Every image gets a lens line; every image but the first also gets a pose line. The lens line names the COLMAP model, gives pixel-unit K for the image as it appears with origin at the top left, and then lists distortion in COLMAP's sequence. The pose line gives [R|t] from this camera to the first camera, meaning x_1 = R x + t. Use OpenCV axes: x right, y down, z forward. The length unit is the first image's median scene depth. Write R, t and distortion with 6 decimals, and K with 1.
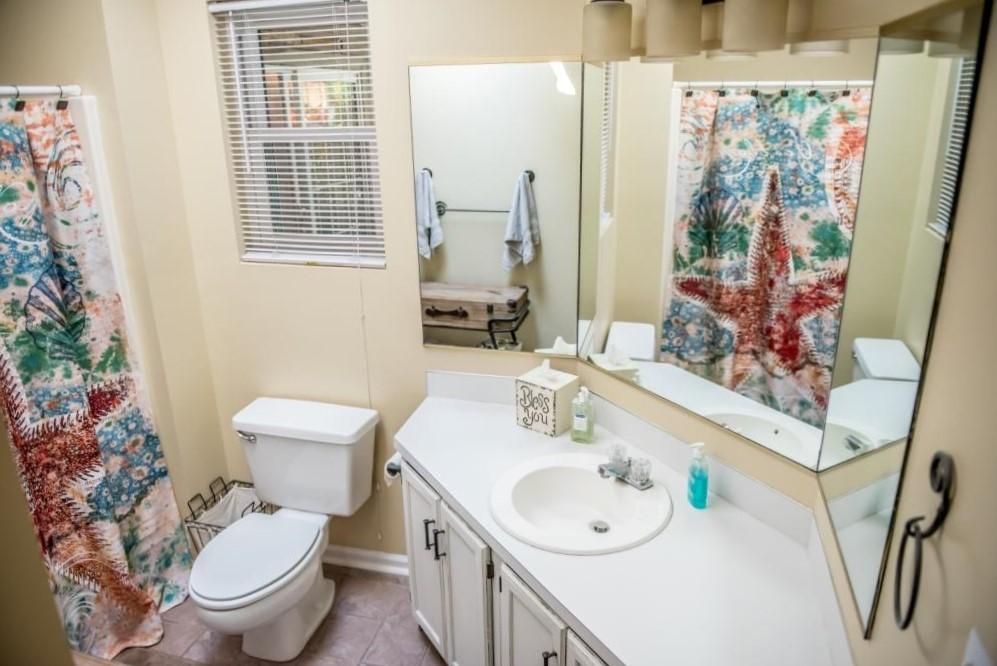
lens RADIAL K [[722.9, 0, 496.3], [0, 722.9, 322.9], [0, 0, 1]] dist [-0.040329, -0.009975]
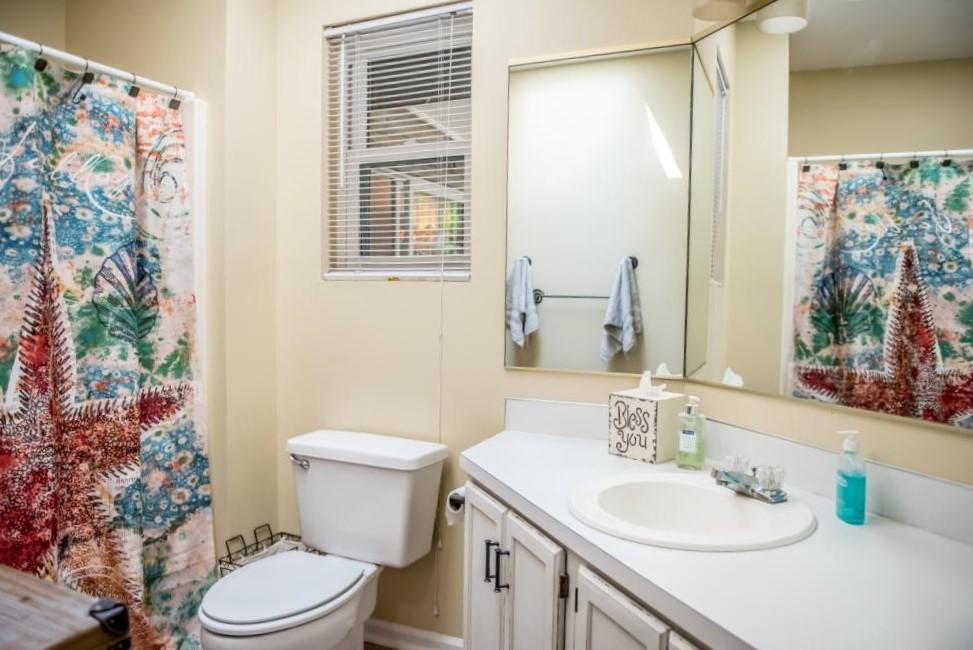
lens RADIAL K [[705.5, 0, 483.7], [0, 705.5, 331.8], [0, 0, 1]] dist [-0.040329, -0.009975]
pose [[0.985404, 0.038785, -0.165752, 0.014643], [-0.083020, 0.959547, -0.269030, 0.218305], [0.148613, 0.278864, 0.948762, 0.165134]]
